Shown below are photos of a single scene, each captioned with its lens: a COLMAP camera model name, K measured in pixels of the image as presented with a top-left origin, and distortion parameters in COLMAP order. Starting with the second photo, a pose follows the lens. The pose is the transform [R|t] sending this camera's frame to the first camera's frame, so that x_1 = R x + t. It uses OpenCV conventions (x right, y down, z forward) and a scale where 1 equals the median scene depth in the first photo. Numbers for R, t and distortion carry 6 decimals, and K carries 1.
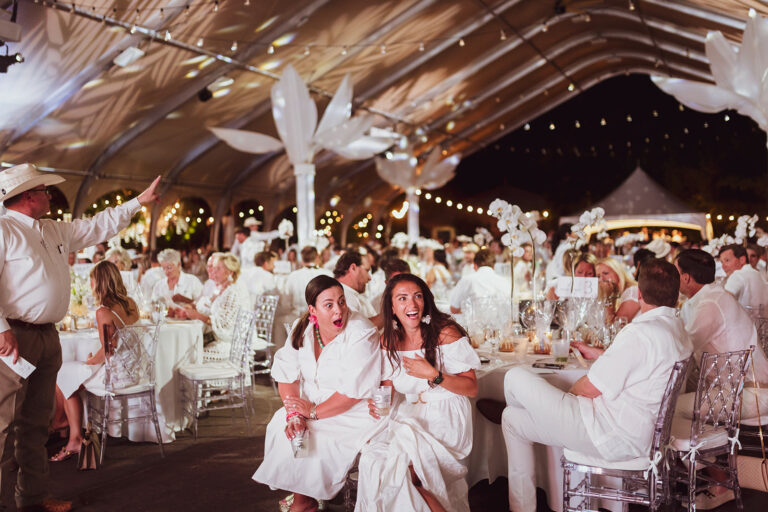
lens RADIAL K [[771.1, 0, 403.9], [0, 771.1, 275.2], [0, 0, 1]] dist [0.002996, 0.017239]
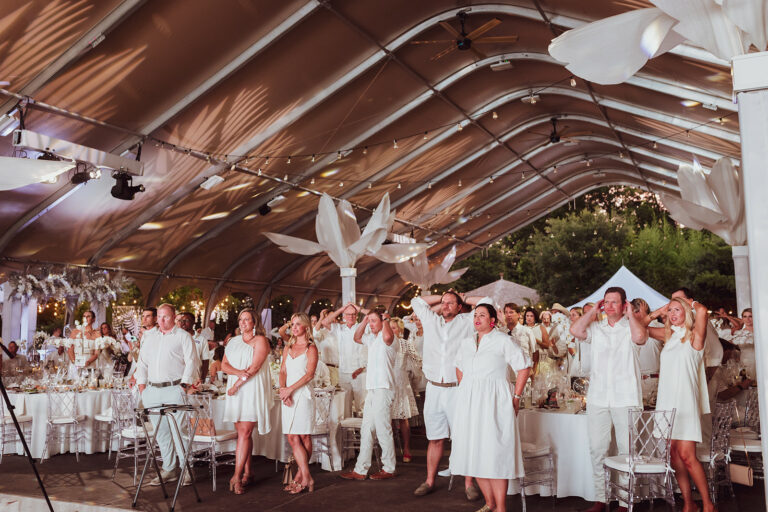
lens RADIAL K [[725.2, 0, 384.0], [0, 725.2, 256.0], [0, 0, 1]] dist [-0.008914, -0.012337]
pose [[0.999829, 0.000711, -0.018476, -0.046451], [-0.003395, 0.989327, -0.145670, 0.002498], [0.018175, 0.145708, 0.989161, -0.101021]]
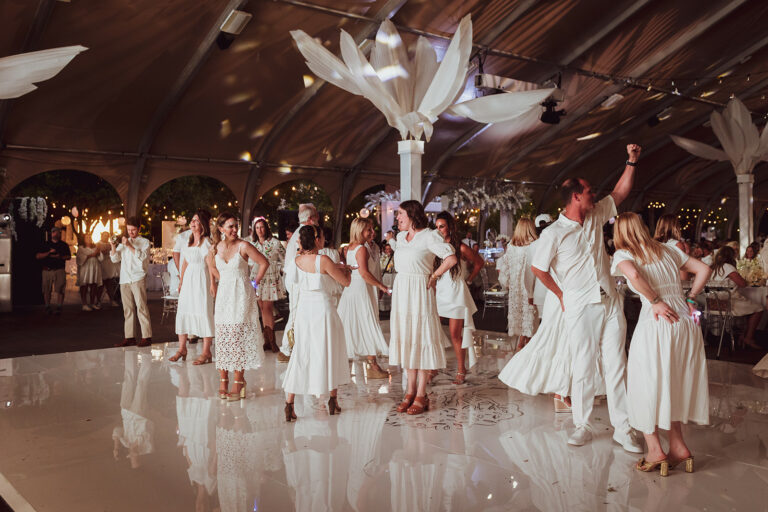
lens RADIAL K [[725.2, 0, 384.0], [0, 725.2, 256.0], [0, 0, 1]] dist [-0.008914, -0.012337]
pose [[0.899465, 0.017399, -0.436646, -0.121712], [-0.024120, 0.999661, -0.009853, 0.011685], [0.436326, 0.019394, 0.899579, -0.251528]]
